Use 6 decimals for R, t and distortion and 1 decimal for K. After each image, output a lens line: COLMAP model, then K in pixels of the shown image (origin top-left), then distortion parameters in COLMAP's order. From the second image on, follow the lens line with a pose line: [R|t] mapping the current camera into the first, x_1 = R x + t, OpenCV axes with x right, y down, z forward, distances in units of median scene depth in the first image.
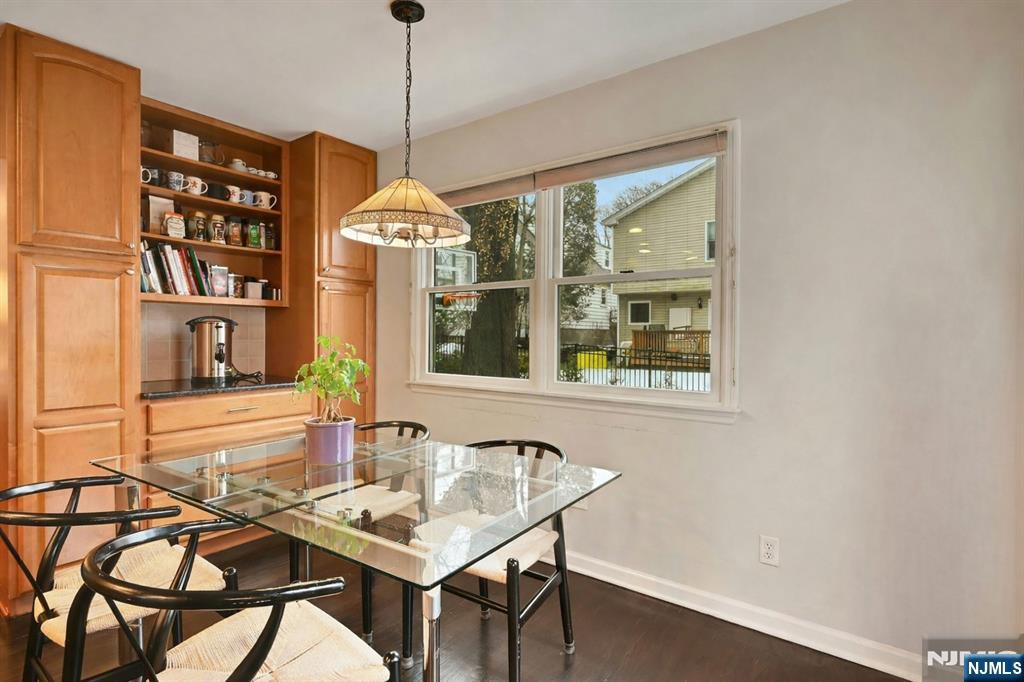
lens RADIAL K [[509.0, 0, 512.0], [0, 509.0, 341.0], [0, 0, 1]] dist [0.000363, 0.000024]
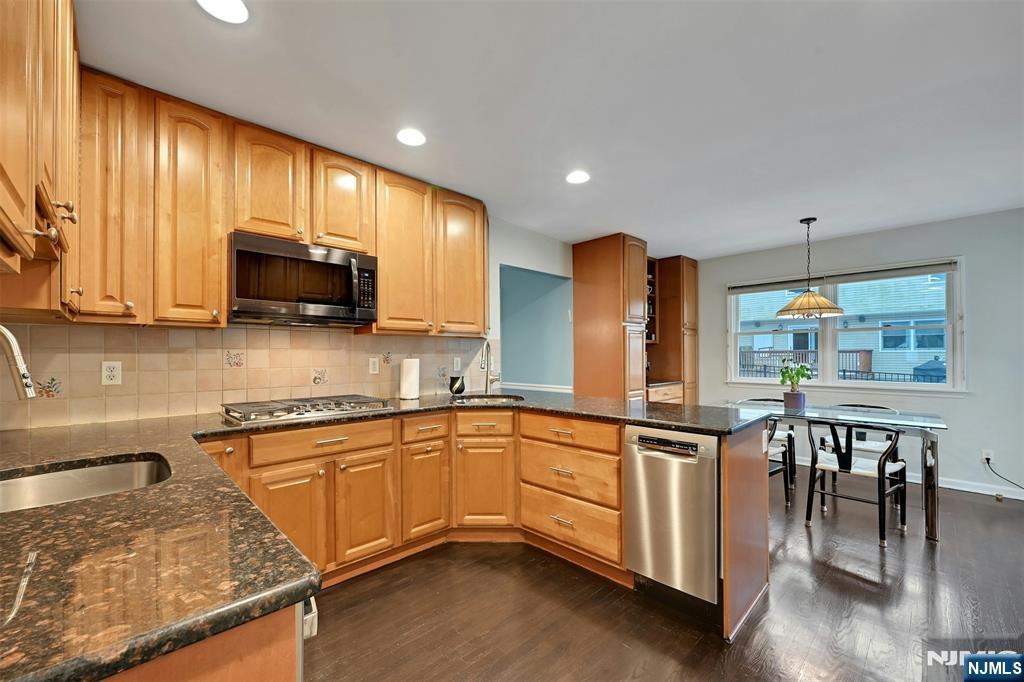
lens RADIAL K [[408.5, 0, 509.5], [0, 408.5, 352.6], [0, 0, 1]] dist [0.000012, -0.000048]
pose [[0.987436, -0.009013, -0.157765, -0.794619], [0.006180, 0.999811, -0.018438, -0.005454], [0.157901, 0.017232, 0.987305, -0.671217]]
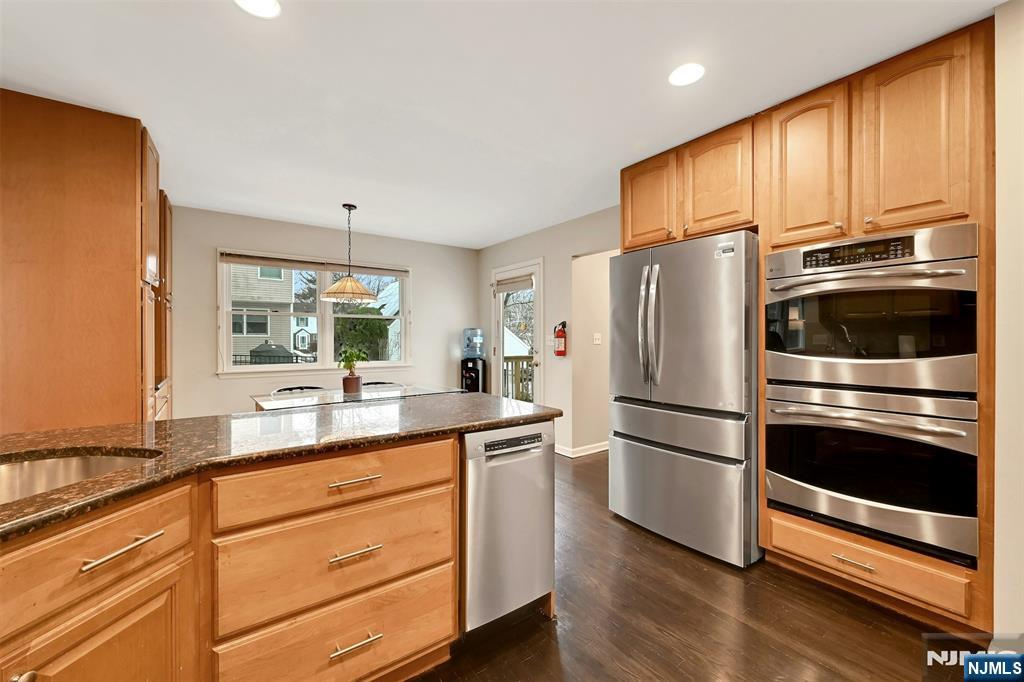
lens RADIAL K [[414.2, 0, 512.0], [0, 414.2, 341.0], [0, 0, 1]] dist [-0.000442, -0.000053]
pose [[0.300565, -0.010564, 0.953703, -1.145473], [0.011801, 0.999903, 0.007356, -0.011487], [-0.953688, 0.009044, 0.300660, -0.201084]]
